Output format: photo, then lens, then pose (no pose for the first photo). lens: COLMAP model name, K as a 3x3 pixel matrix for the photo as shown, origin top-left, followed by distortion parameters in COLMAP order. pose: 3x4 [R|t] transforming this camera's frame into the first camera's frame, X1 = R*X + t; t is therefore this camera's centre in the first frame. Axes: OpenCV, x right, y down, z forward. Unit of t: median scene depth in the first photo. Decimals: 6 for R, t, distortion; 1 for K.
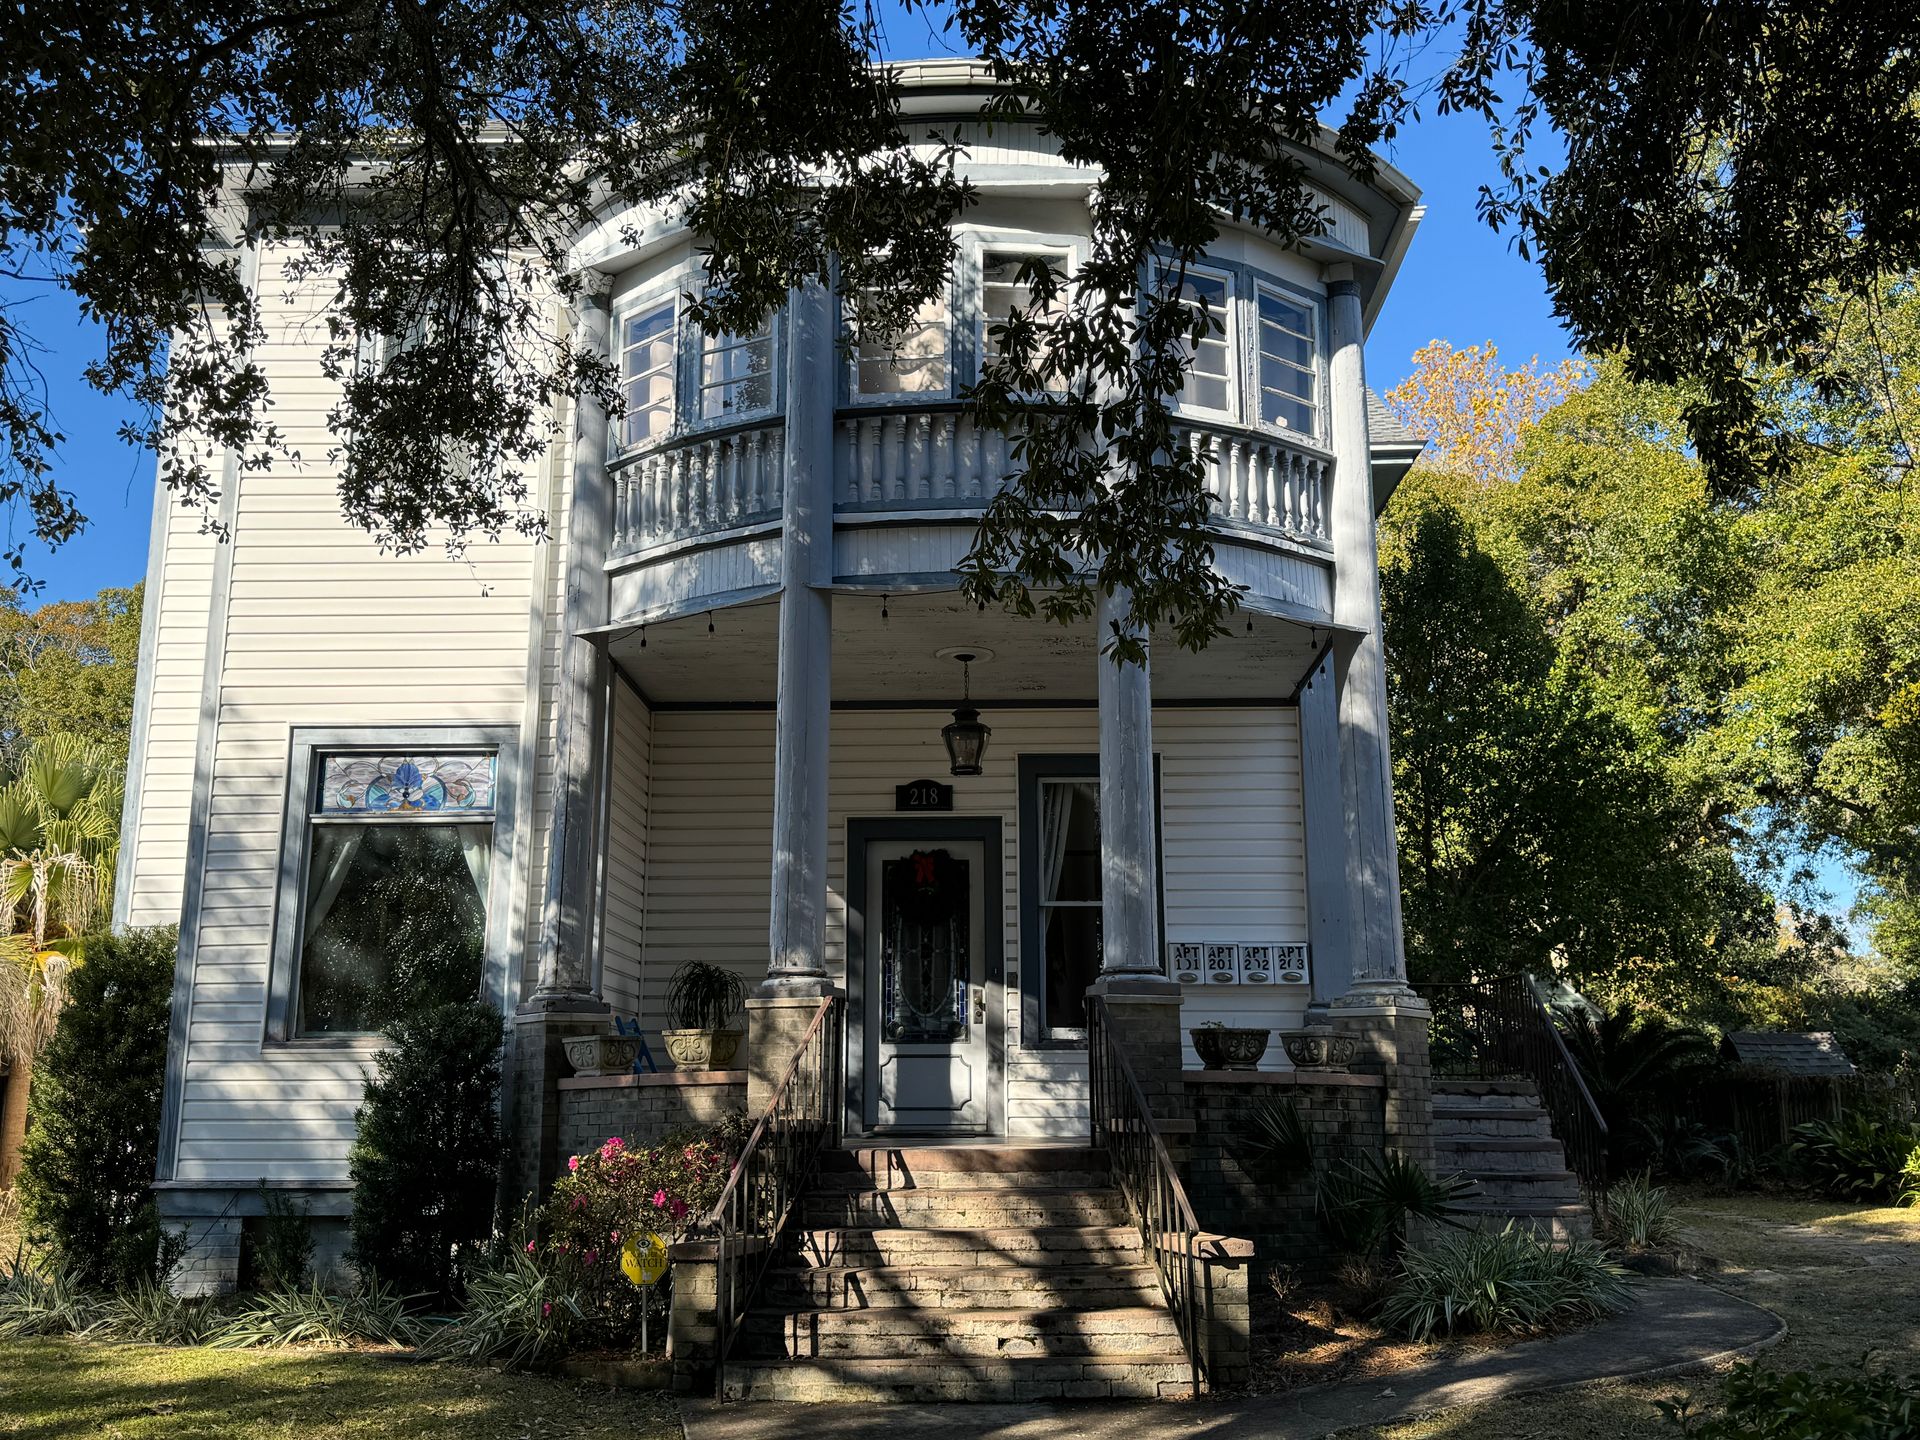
lens RADIAL K [[1771.9, 0, 966.6], [0, 1771.9, 717.6], [0, 0, 1]] dist [0.078019, 0.000000]
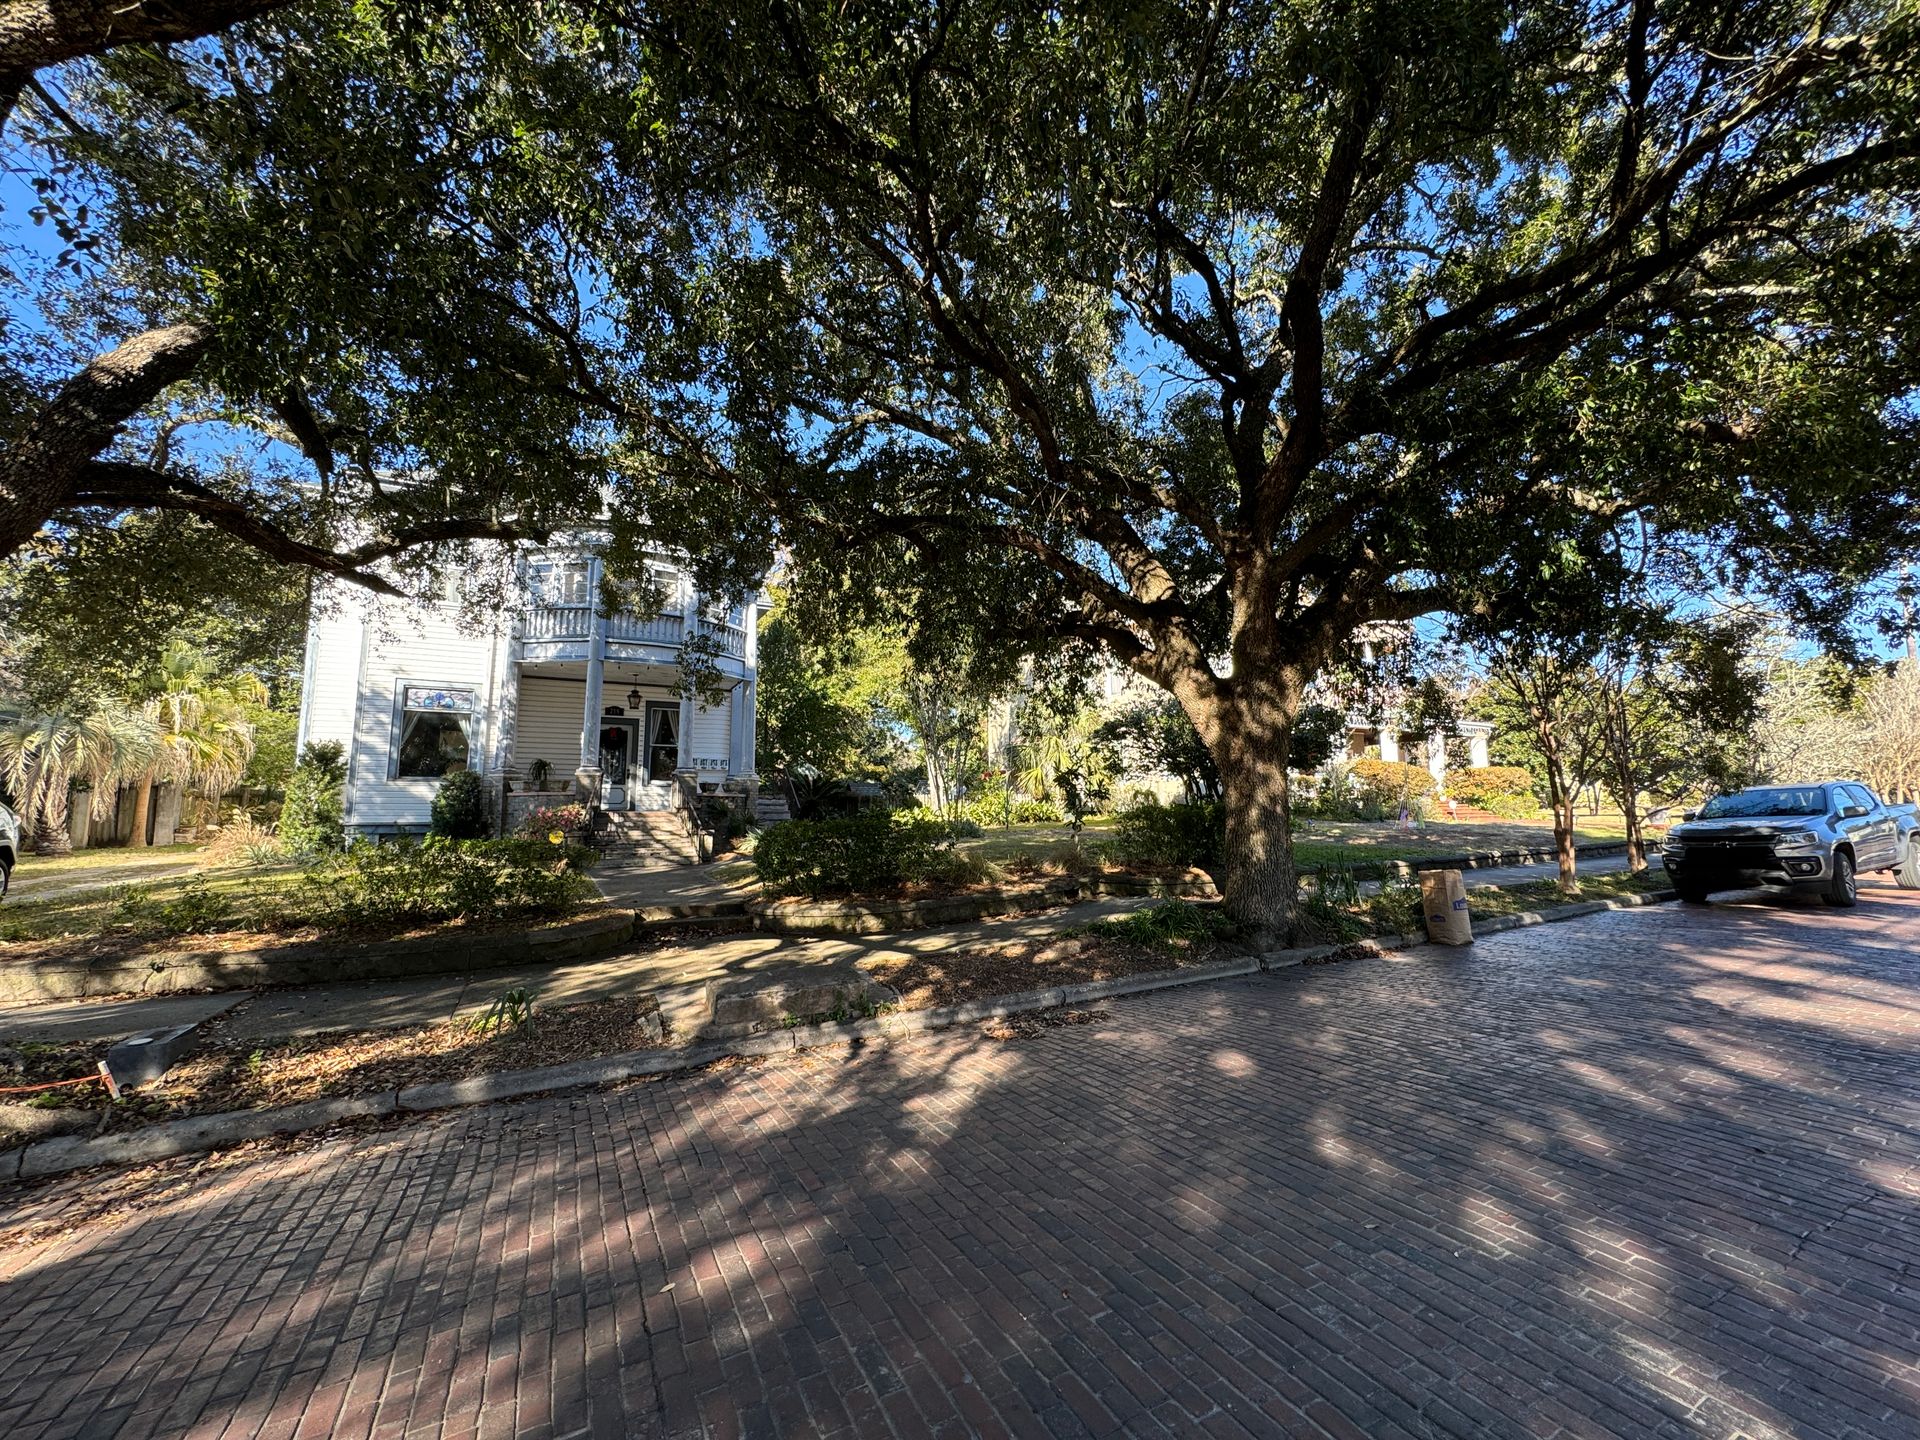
lens RADIAL K [[767.8, 0, 953.7], [0, 767.8, 721.0], [0, 0, 1]] dist [-0.001778, 0.000464]
pose [[0.881717, 0.055077, 0.468553, -0.142745], [-0.101827, 0.991970, 0.075014, -0.115379], [-0.460659, -0.113852, 0.880245, -0.586728]]
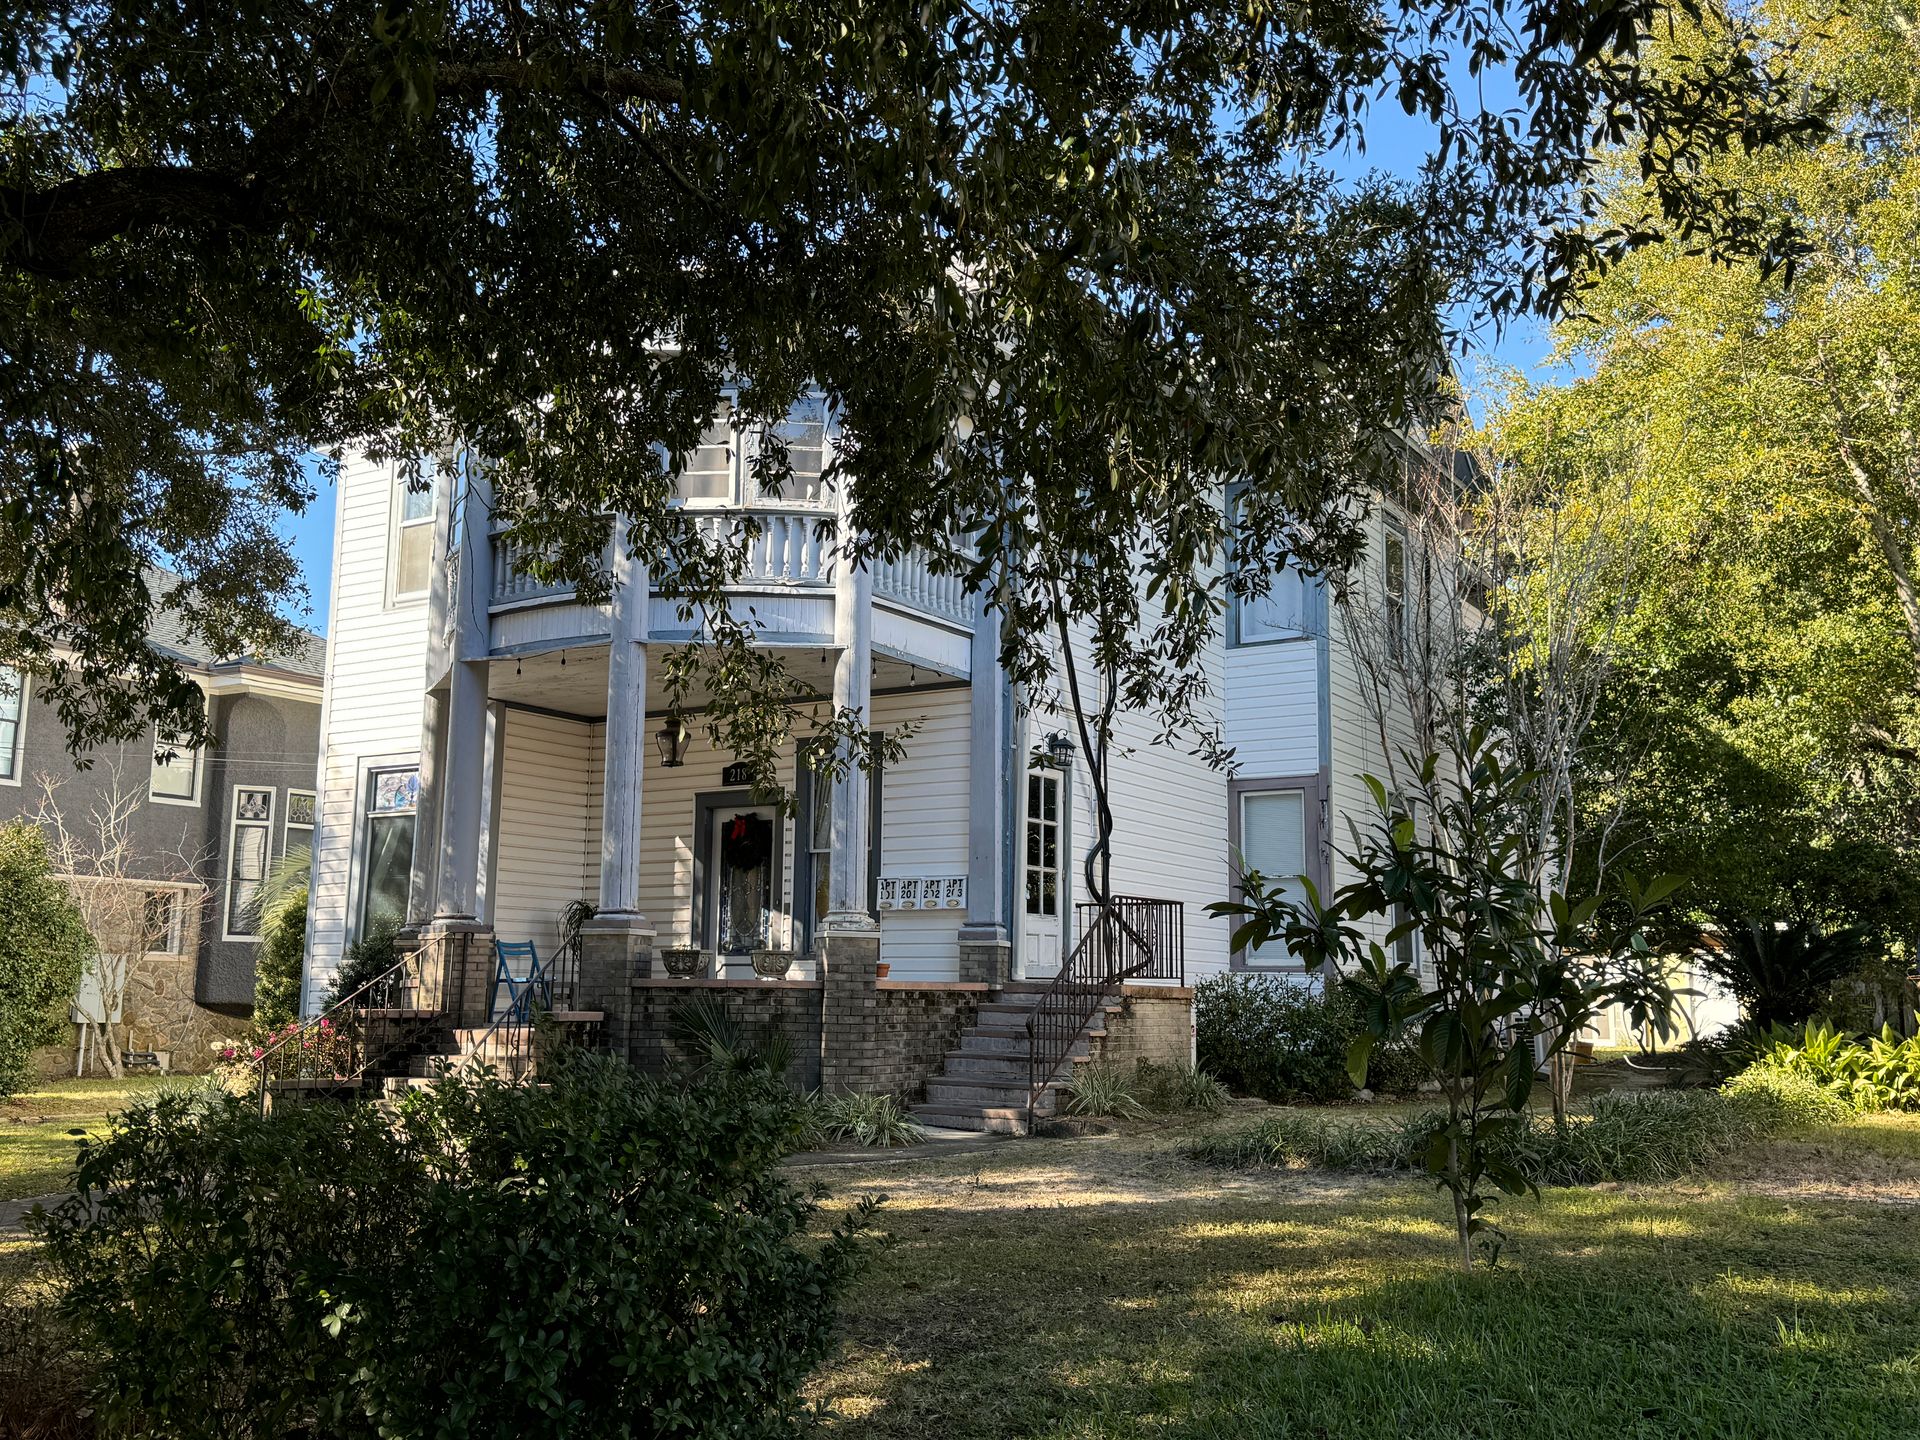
lens RADIAL K [[1771.9, 0, 958.6], [0, 1771.9, 723.3], [0, 0, 1]] dist [0.078019, 0.000000]
pose [[0.866196, -0.068261, -0.495020, 0.826937], [0.099052, 0.994424, 0.036198, -0.027727], [0.489789, -0.080387, 0.868127, -0.089976]]
